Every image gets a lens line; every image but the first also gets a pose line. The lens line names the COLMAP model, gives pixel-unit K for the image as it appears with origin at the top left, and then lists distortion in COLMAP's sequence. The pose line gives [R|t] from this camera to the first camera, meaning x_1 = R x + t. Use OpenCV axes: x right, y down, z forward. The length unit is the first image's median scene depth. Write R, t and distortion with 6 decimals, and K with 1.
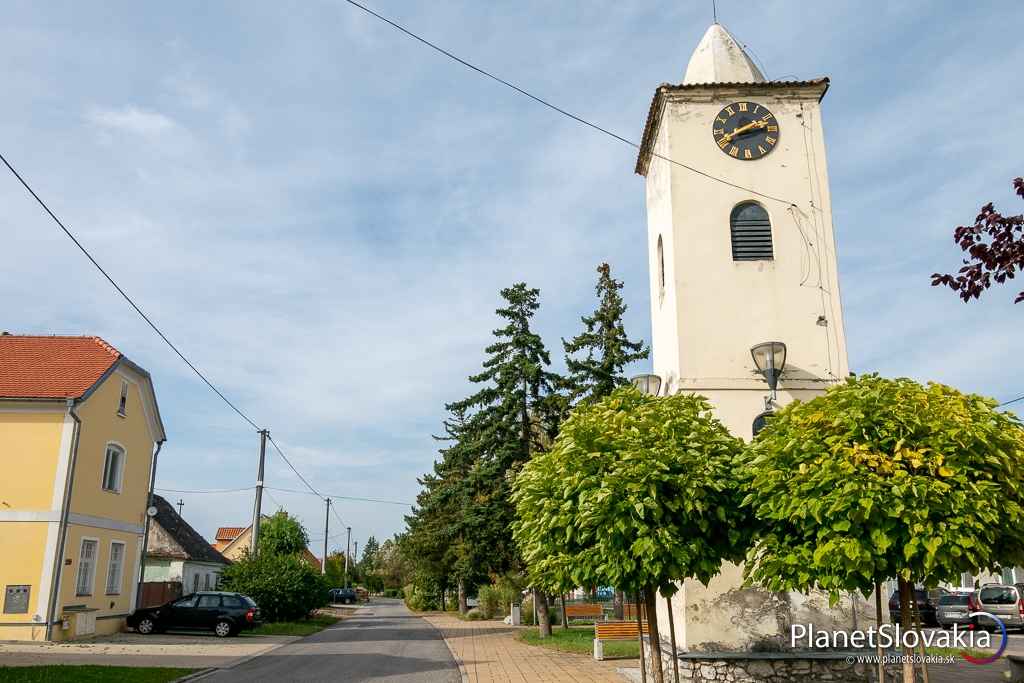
lens RADIAL K [[762.0, 0, 470.2], [0, 762.0, 373.8], [0, 0, 1]] dist [-0.004416, -0.002802]
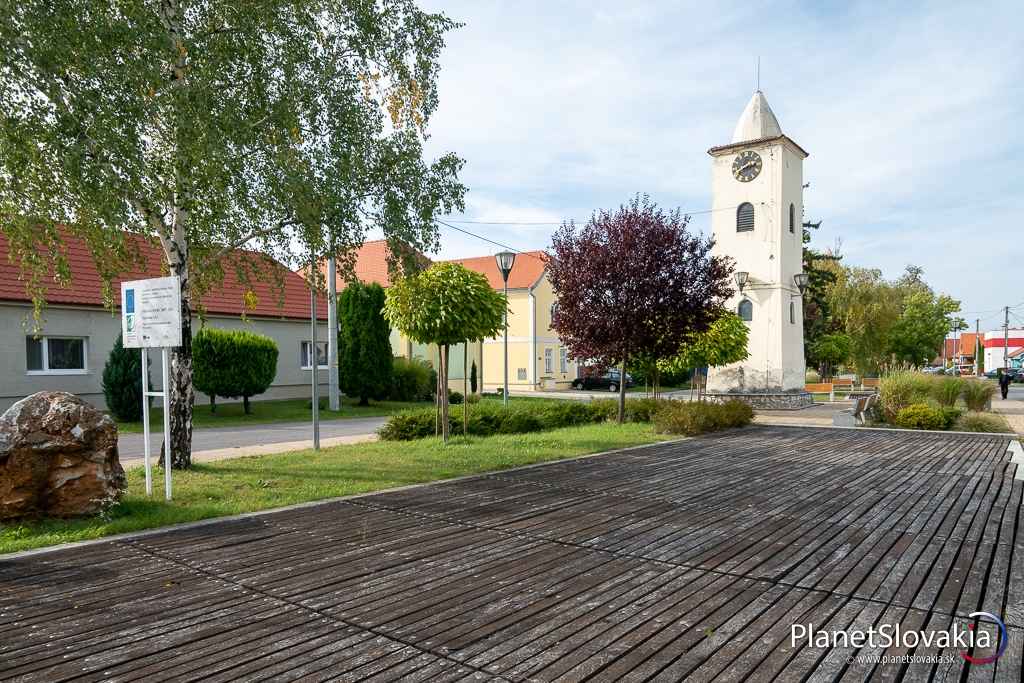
lens RADIAL K [[597.9, 0, 512.6], [0, 597.9, 360.8], [0, 0, 1]] dist [0.000525, 0.000148]
pose [[0.822922, -0.011501, -0.568038, 0.783342], [0.159158, 0.964431, 0.211047, -0.254136], [0.545406, -0.264083, 0.795482, -0.873814]]
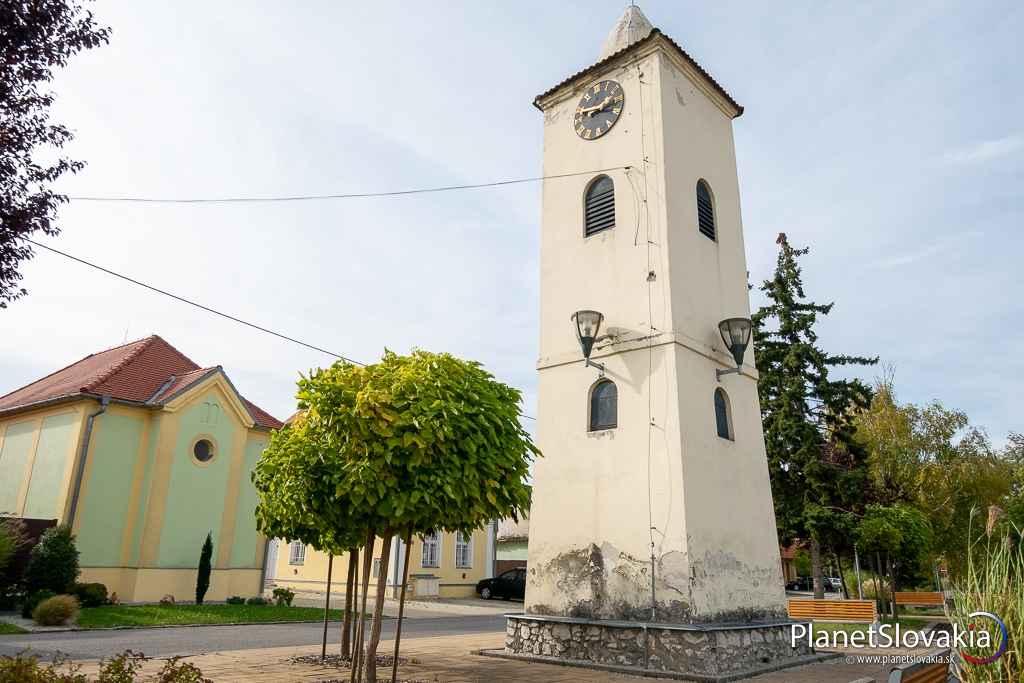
lens RADIAL K [[674.8, 0, 486.8], [0, 674.8, 339.4], [0, 0, 1]] dist [-0.003452, -0.002449]
pose [[0.778374, -0.185002, -0.599923, 0.747353], [0.147684, 0.982736, -0.111438, 0.069781], [0.610183, -0.001859, 0.792258, 0.177342]]
